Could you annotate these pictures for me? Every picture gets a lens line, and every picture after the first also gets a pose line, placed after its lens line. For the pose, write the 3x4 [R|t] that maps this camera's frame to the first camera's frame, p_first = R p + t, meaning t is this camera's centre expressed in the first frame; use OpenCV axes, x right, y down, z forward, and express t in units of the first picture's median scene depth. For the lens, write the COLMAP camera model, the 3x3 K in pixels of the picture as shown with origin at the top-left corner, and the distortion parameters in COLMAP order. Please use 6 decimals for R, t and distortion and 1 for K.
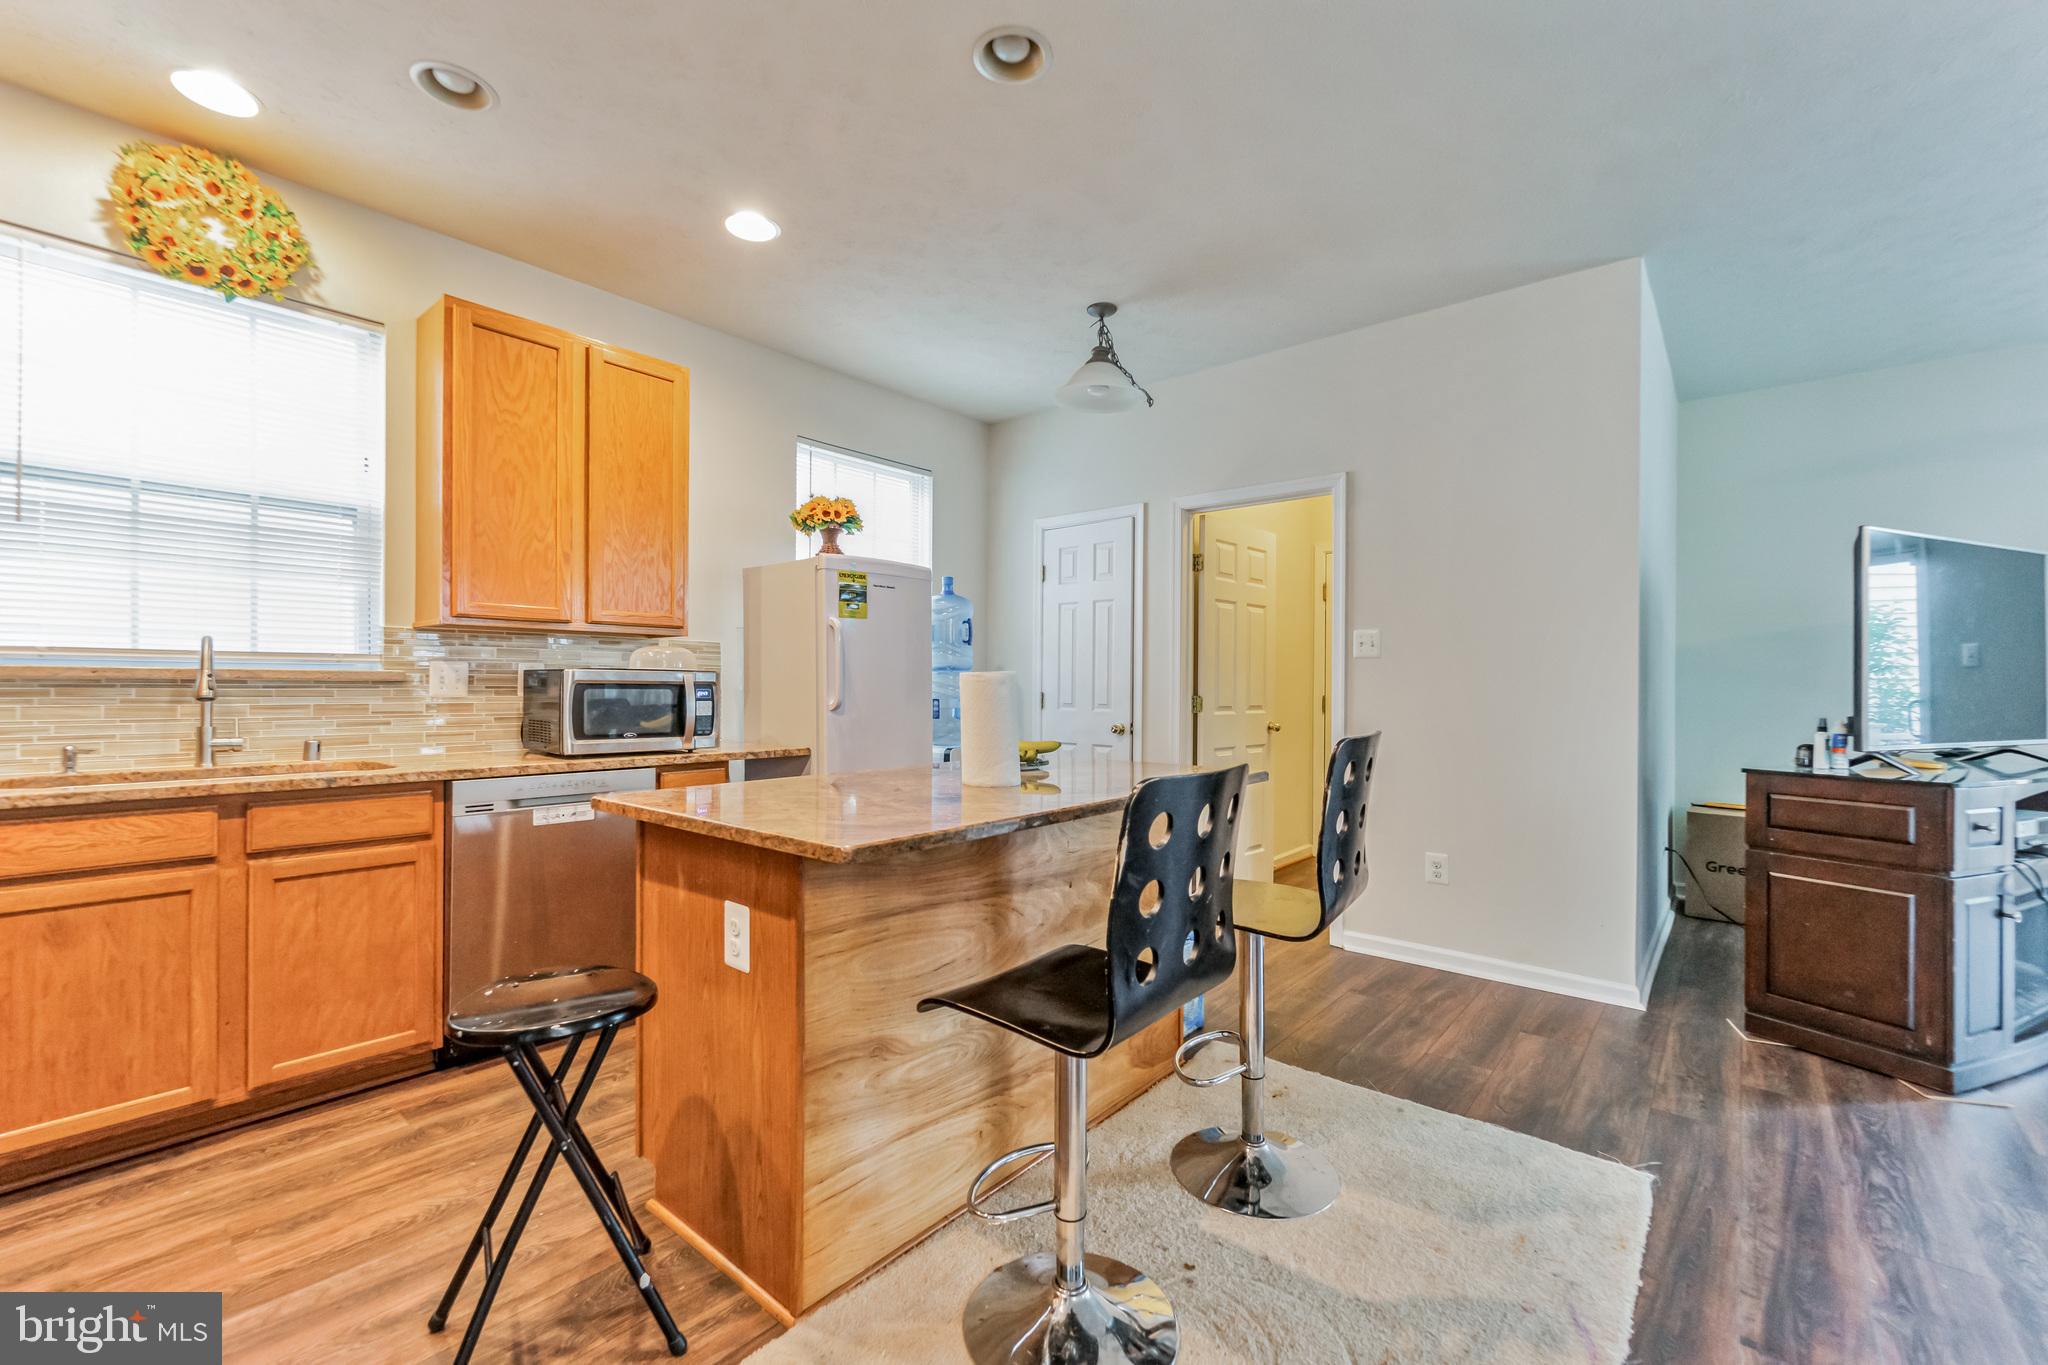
lens RADIAL K [[840.0, 0, 1021.2], [0, 840.0, 687.5], [0, 0, 1]] dist [0.002507, 0.000284]
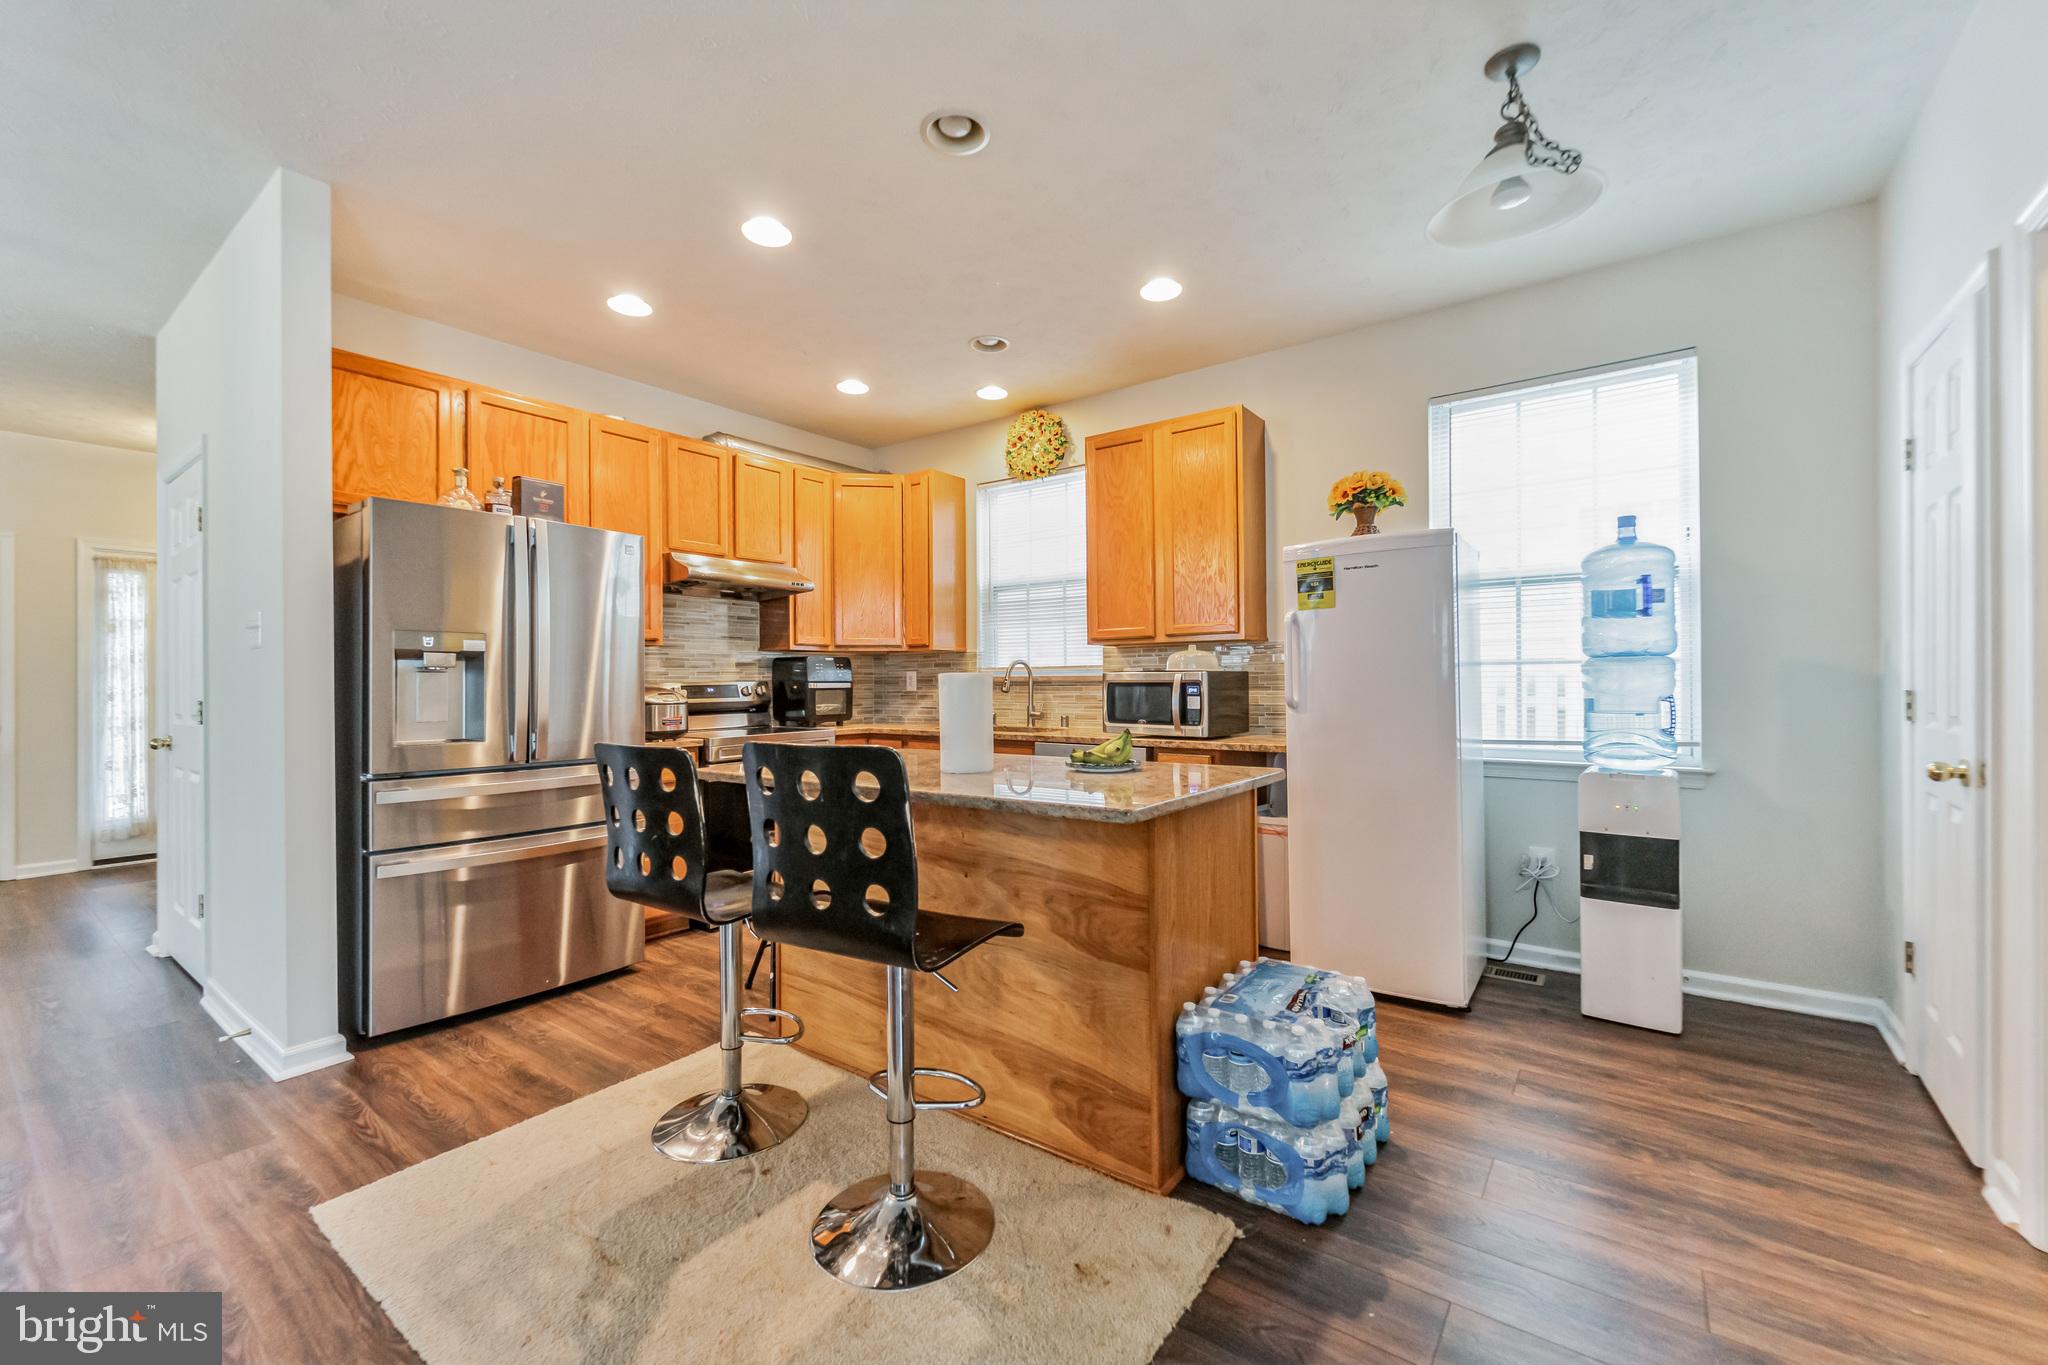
lens RADIAL K [[840.0, 0, 1027.0], [0, 840.0, 682.0], [0, 0, 1]] dist [0.002507, 0.000284]
pose [[0.058706, -0.006699, -0.998253, 0.738775], [-0.000039, 0.999977, -0.006713, 0.003958], [0.998275, 0.000433, 0.058704, 0.664560]]
